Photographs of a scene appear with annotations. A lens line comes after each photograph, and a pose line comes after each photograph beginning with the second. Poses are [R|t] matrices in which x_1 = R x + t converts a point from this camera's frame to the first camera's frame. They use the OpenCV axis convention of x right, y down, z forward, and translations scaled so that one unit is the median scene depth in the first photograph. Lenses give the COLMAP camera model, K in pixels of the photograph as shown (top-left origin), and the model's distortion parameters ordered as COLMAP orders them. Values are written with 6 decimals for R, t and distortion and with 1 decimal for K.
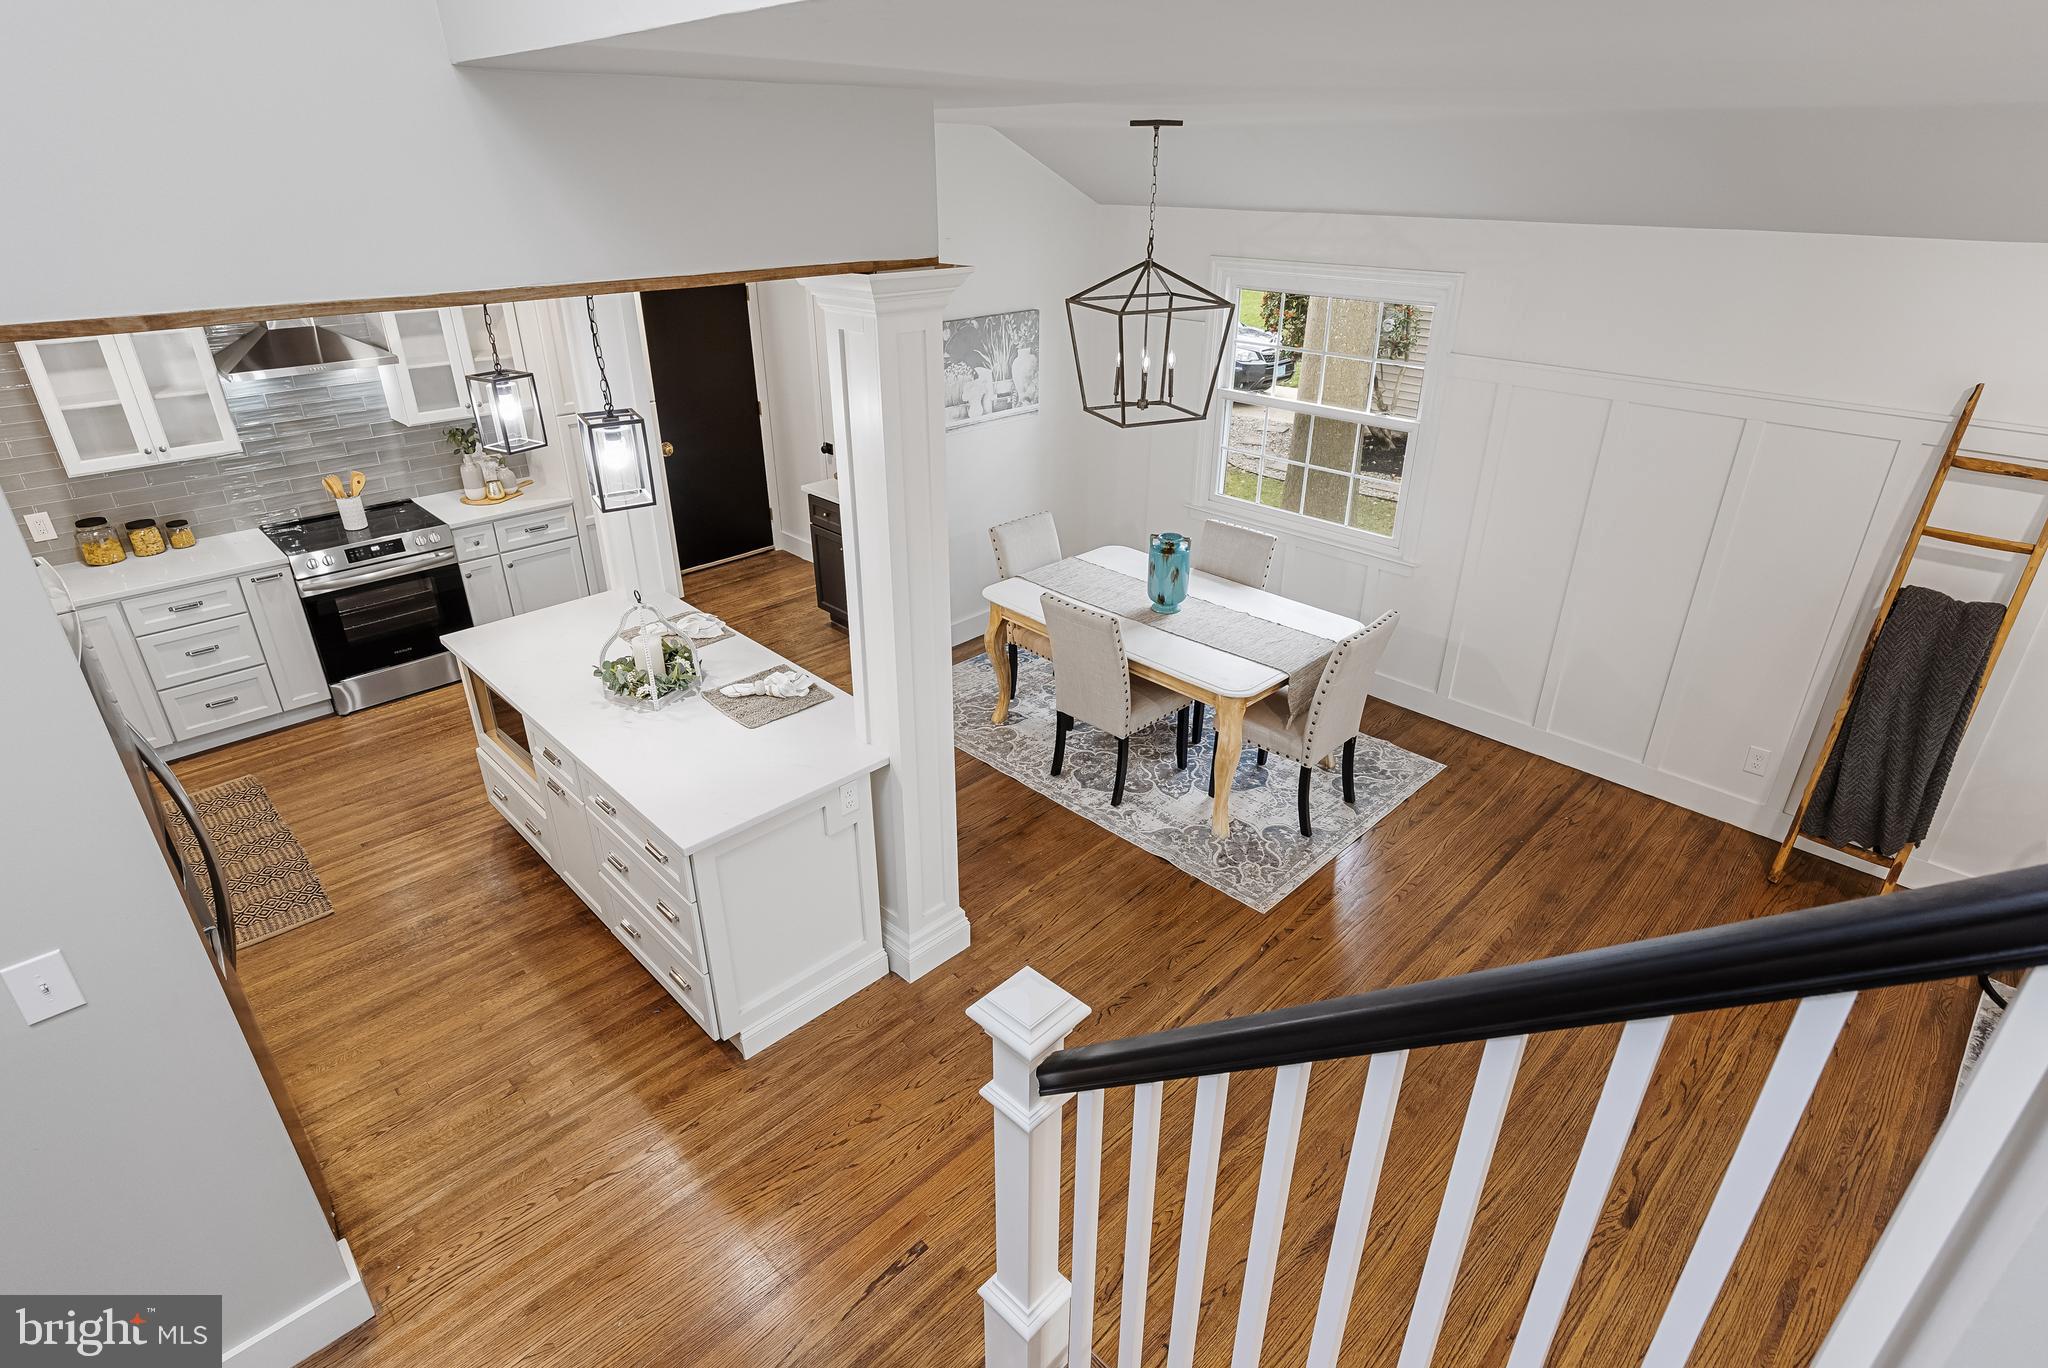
lens RADIAL K [[1032.5, 0, 1026.5], [0, 1032.5, 673.7], [0, 0, 1]] dist [-0.017021, -0.000040]
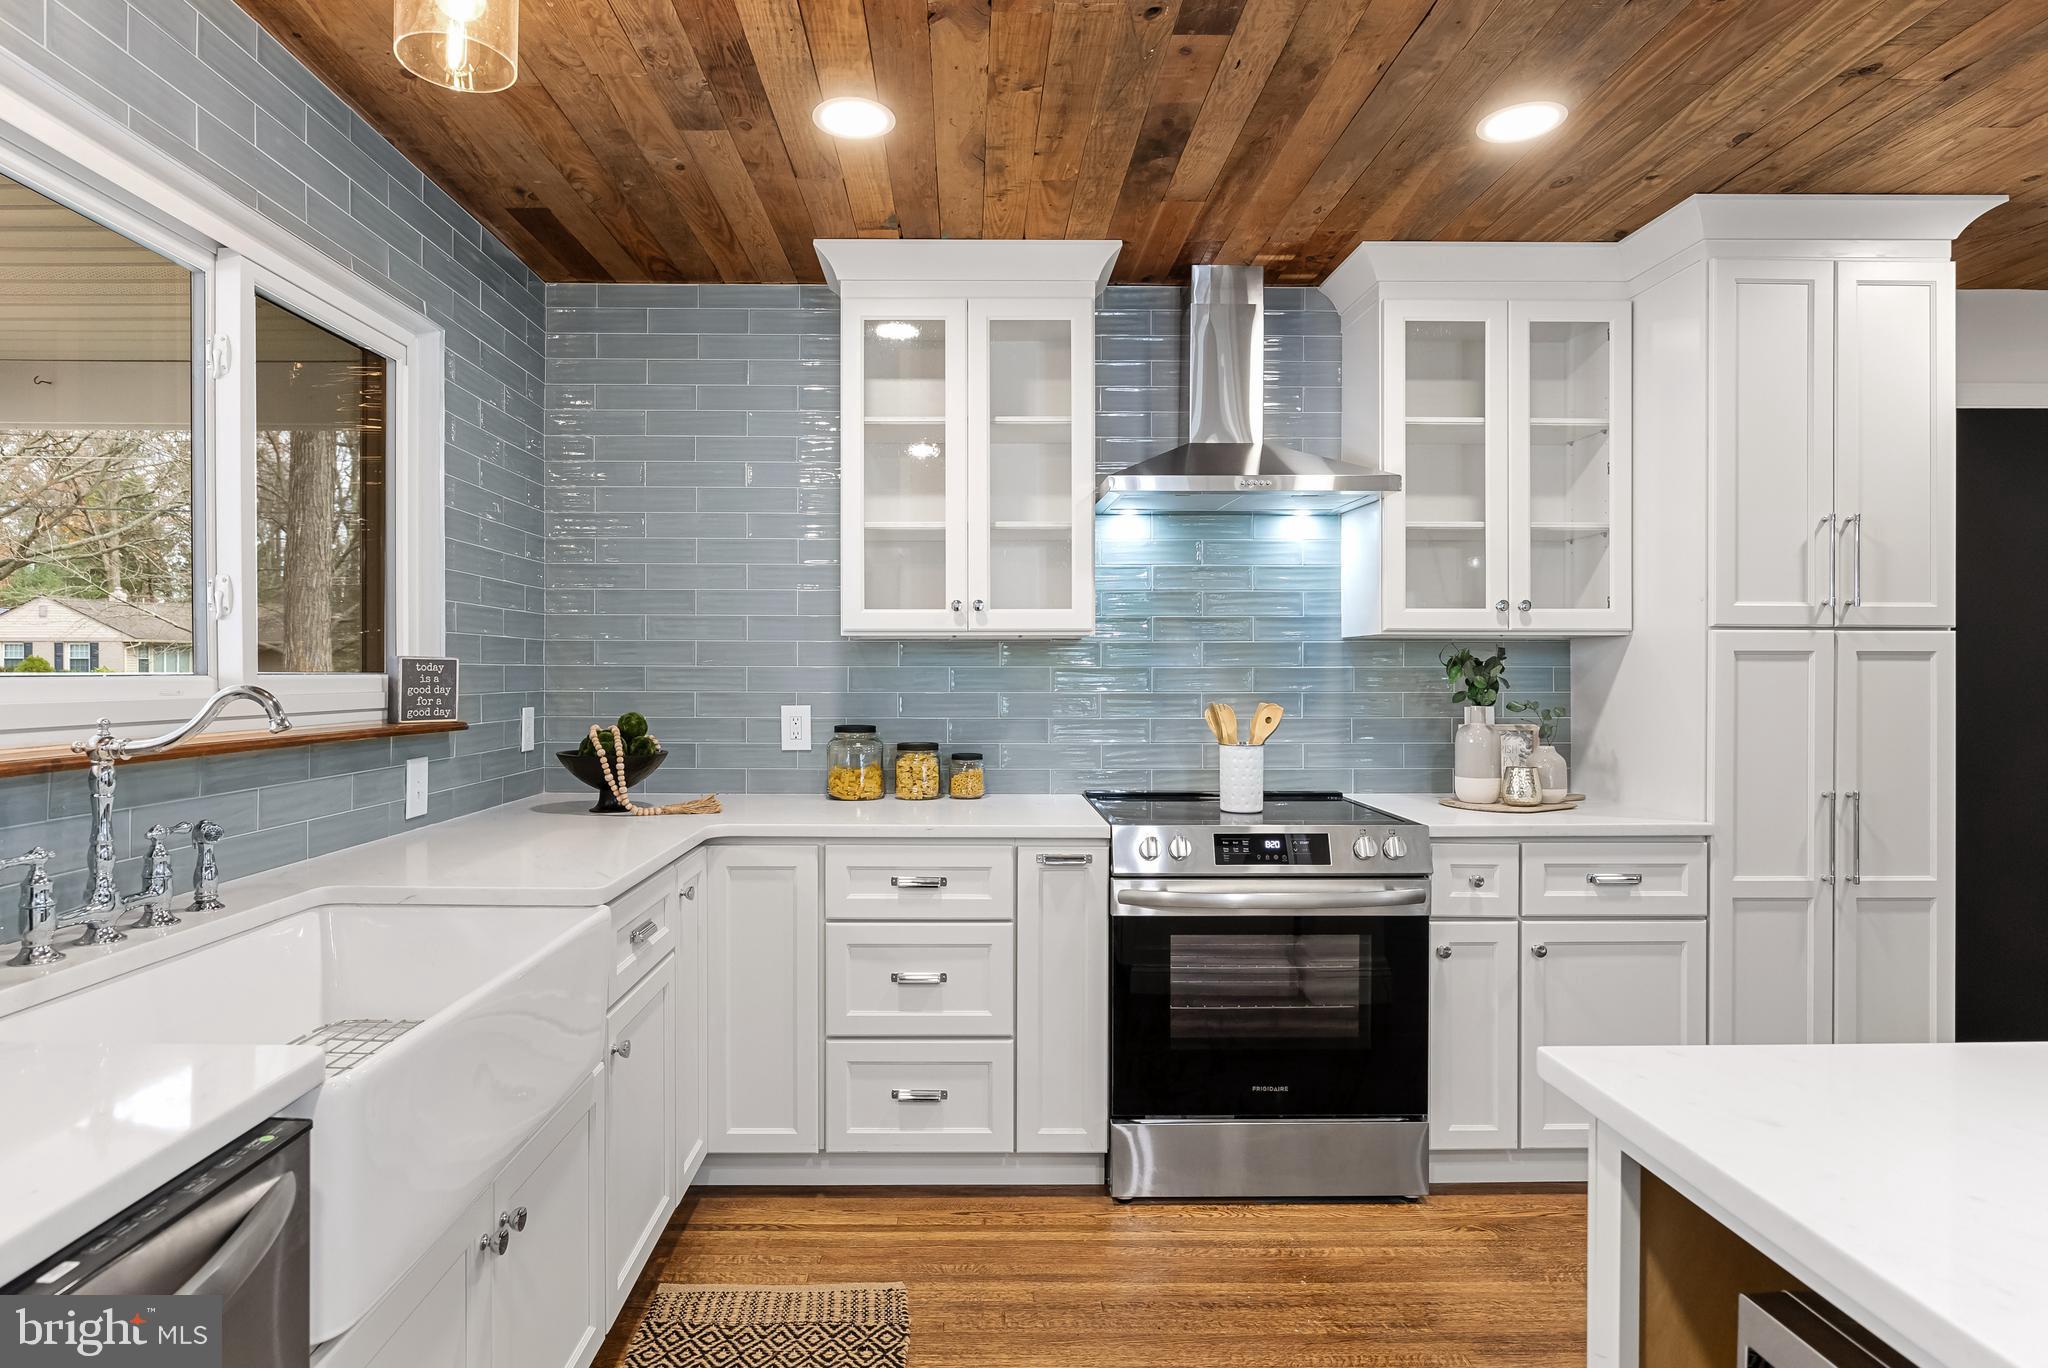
lens RADIAL K [[1130.9, 0, 983.9], [0, 1130.9, 683.6], [0, 0, 1]] dist [-0.000331, -0.000131]
pose [[0.722370, 0.005375, -0.691486, -0.392807], [-0.302648, 0.901568, -0.309157, 0.007638], [0.621760, 0.432603, 0.652893, 0.578810]]
